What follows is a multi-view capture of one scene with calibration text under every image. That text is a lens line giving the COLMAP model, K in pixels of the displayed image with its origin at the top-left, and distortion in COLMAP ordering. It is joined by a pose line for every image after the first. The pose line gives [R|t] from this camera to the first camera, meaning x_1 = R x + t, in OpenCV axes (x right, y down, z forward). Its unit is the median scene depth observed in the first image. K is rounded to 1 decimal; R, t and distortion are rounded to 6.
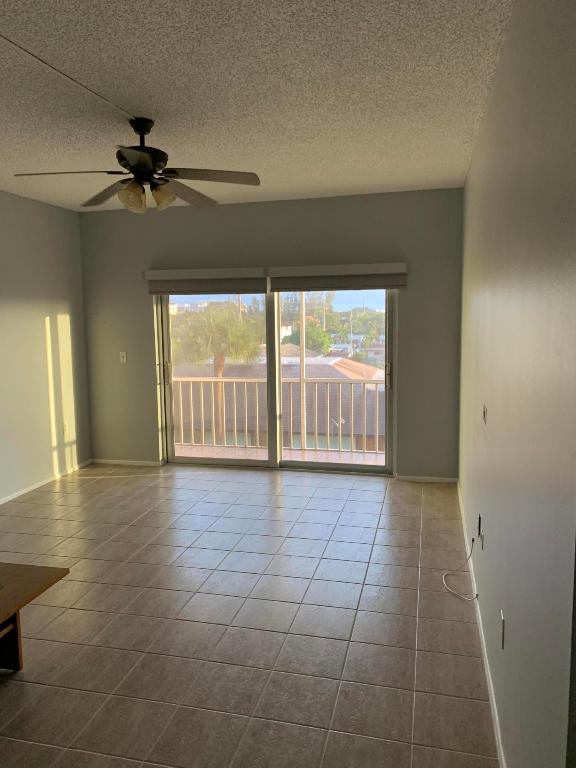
lens RADIAL K [[577.1, 0, 288.0], [0, 577.1, 384.0], [0, 0, 1]] dist [0.007819, -0.001128]
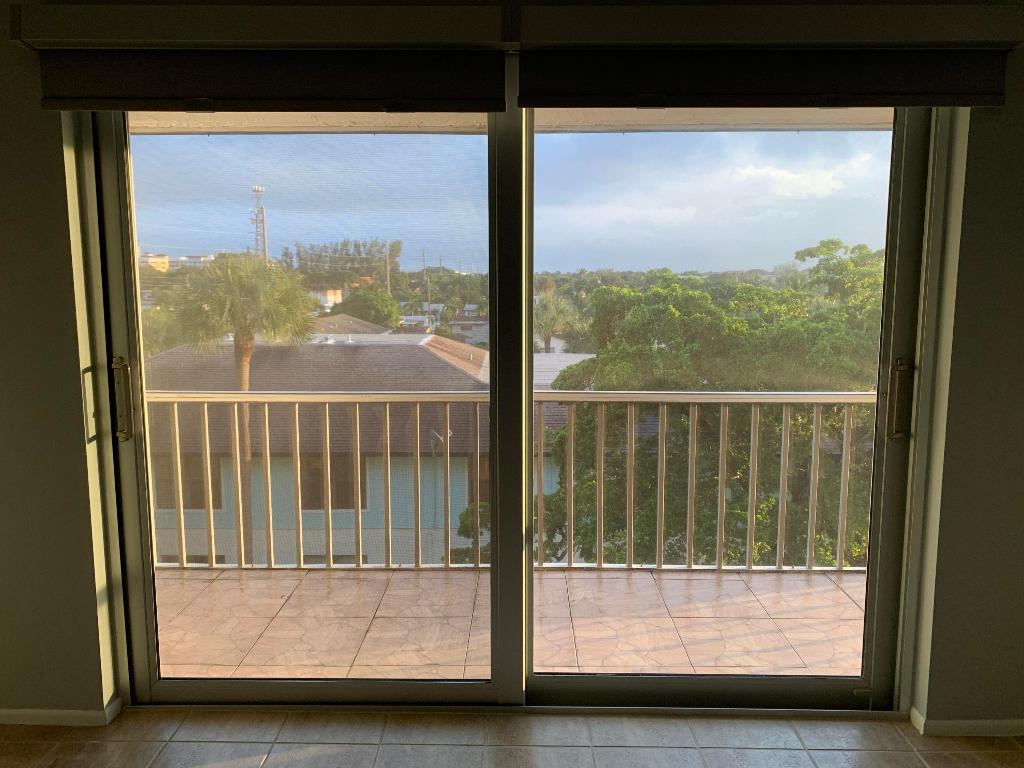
lens RADIAL K [[769.4, 0, 512.0], [0, 769.4, 384.0], [0, 0, 1]] dist [0.007819, -0.001128]
pose [[0.974206, -0.015026, 0.225158, -0.176094], [0.010759, 0.999739, 0.020166, -0.049713], [-0.225402, -0.017224, 0.974114, 0.944511]]
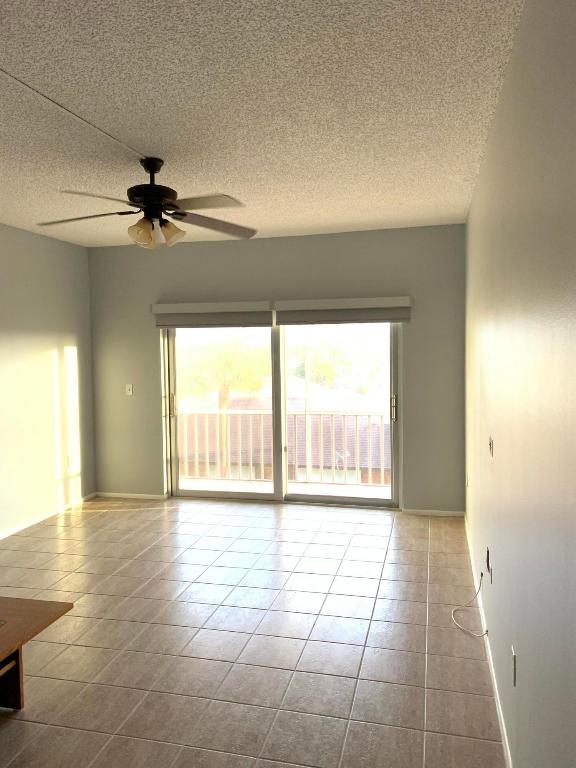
lens RADIAL K [[579.4, 0, 291.7], [0, 579.4, 383.5], [0, 0, 1]] dist [0.005583, 0.002904]
pose [[1.000000, 0.000303, -0.000249, -0.004042], [-0.000317, 0.998311, -0.058095, 0.001802], [0.000231, 0.058095, 0.998311, -0.008615]]
